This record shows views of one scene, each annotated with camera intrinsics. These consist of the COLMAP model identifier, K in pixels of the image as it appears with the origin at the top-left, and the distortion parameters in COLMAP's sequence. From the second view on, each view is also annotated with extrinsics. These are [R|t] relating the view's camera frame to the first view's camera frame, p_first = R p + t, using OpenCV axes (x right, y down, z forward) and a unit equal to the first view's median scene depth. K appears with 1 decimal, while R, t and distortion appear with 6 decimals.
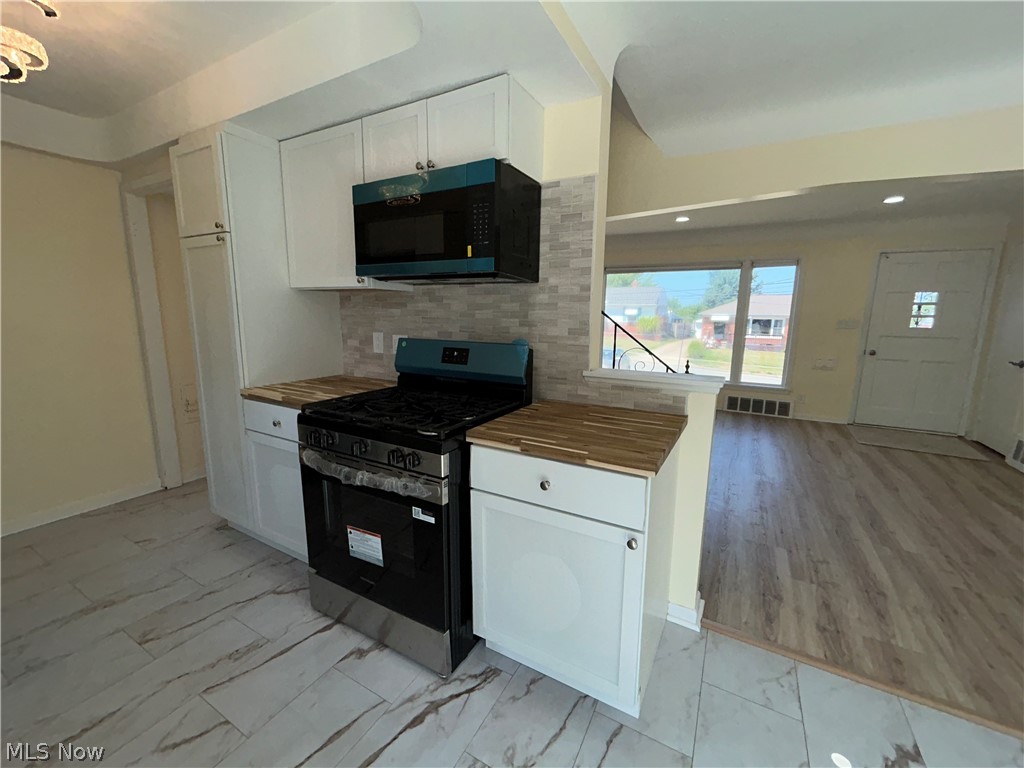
lens RADIAL K [[411.8, 0, 514.3], [0, 411.8, 385.4], [0, 0, 1]] dist [0.000803, 0.000315]
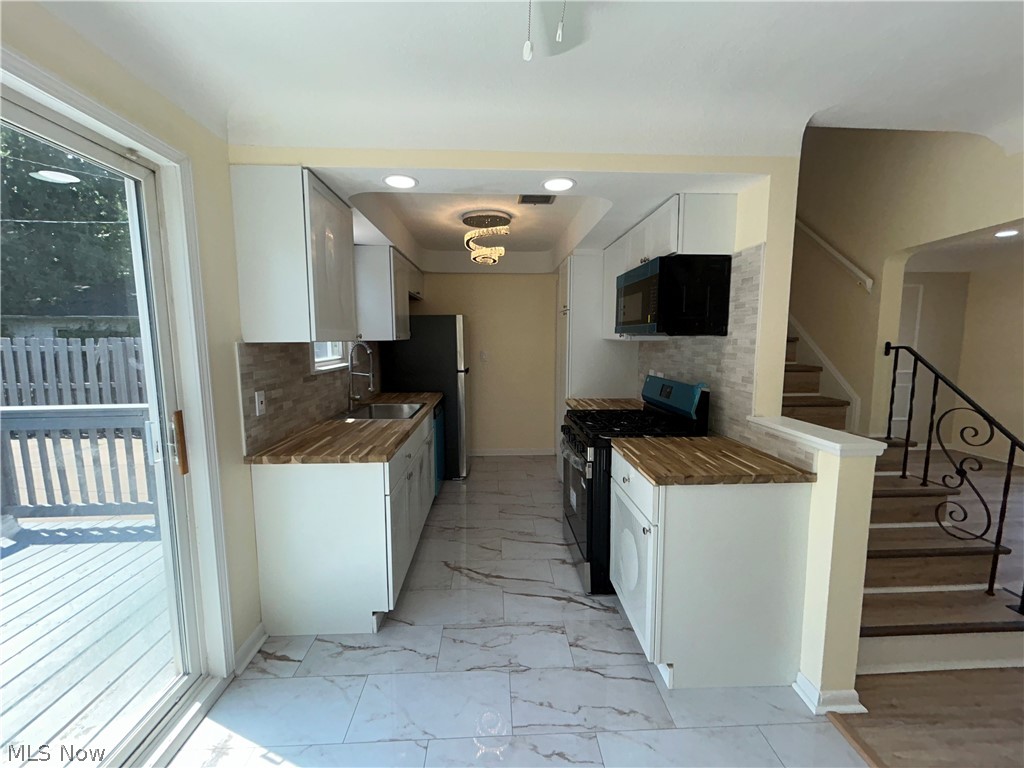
lens RADIAL K [[411.8, 0, 511.5], [0, 411.8, 383.6], [0, 0, 1]] dist [0.000803, 0.000315]
pose [[0.527646, 0.080113, -0.845678, 0.775556], [-0.138461, 0.990340, 0.007427, -0.040997], [0.838104, 0.113175, 0.533641, -0.129908]]
